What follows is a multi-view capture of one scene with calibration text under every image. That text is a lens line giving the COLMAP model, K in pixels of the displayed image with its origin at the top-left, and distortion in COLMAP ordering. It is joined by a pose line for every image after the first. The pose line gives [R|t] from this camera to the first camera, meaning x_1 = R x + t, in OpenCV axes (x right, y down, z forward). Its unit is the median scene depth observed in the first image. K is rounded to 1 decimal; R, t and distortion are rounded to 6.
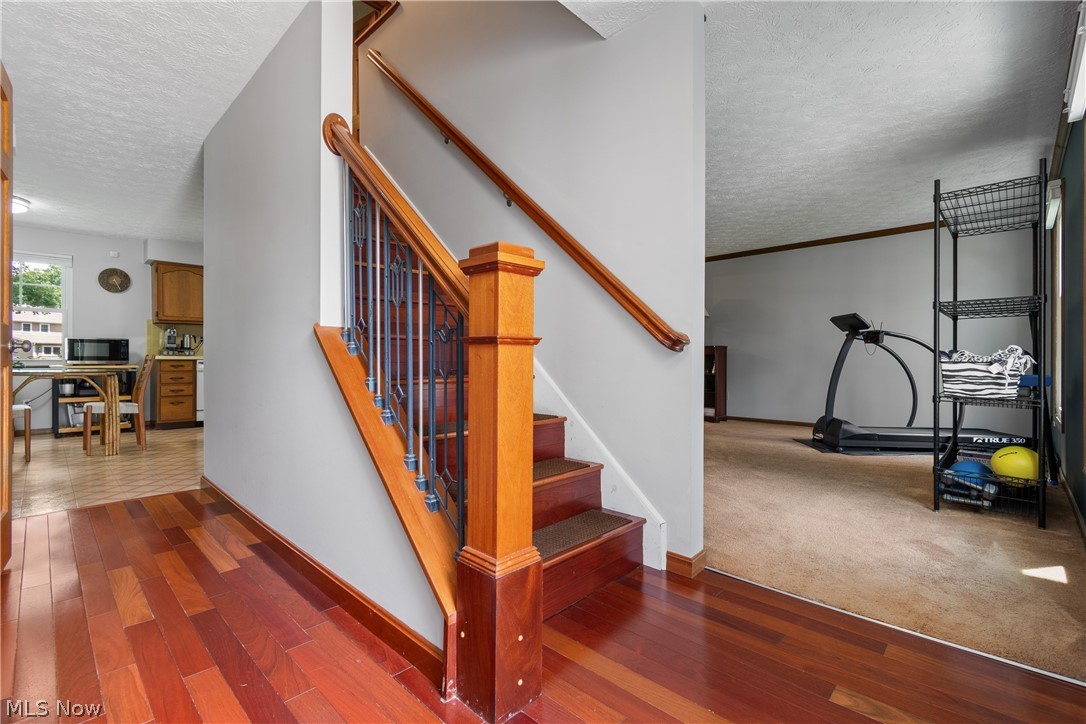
lens RADIAL K [[484.1, 0, 543.0], [0, 484.1, 362.0], [0, 0, 1]] dist [0.000080, -0.000014]
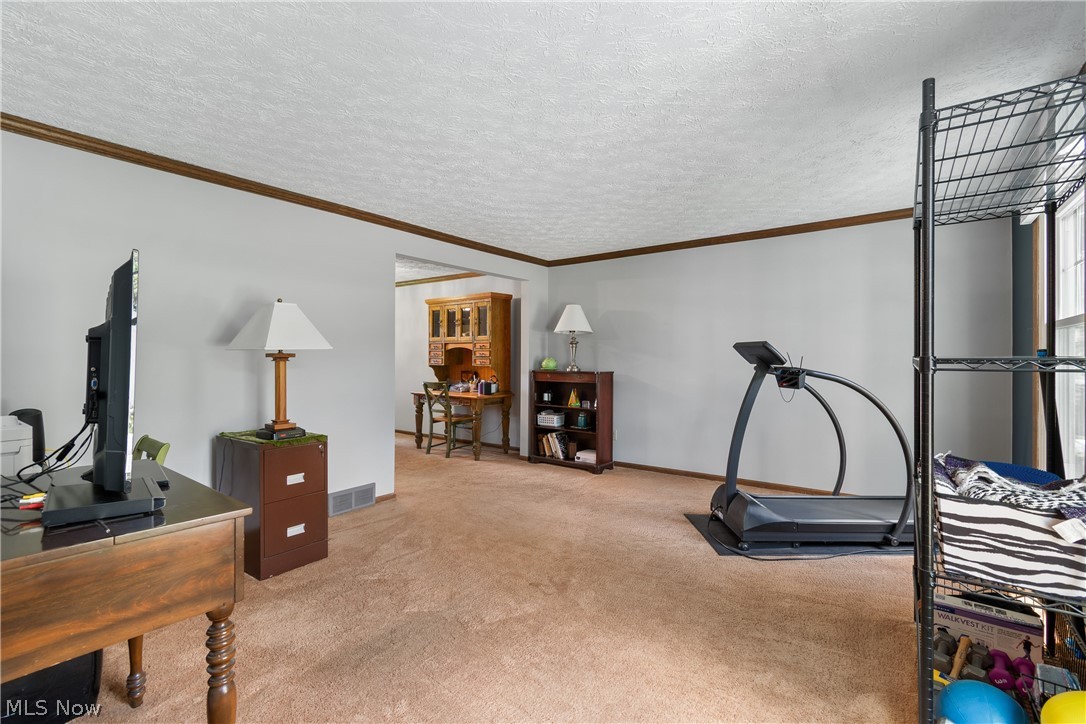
lens RADIAL K [[484.1, 0, 543.0], [0, 484.1, 362.0], [0, 0, 1]] dist [0.000080, -0.000014]
pose [[0.991453, -0.002088, 0.130451, 0.273059], [0.001764, 0.999995, 0.002600, -0.080819], [-0.130455, -0.002347, 0.991451, 0.406722]]
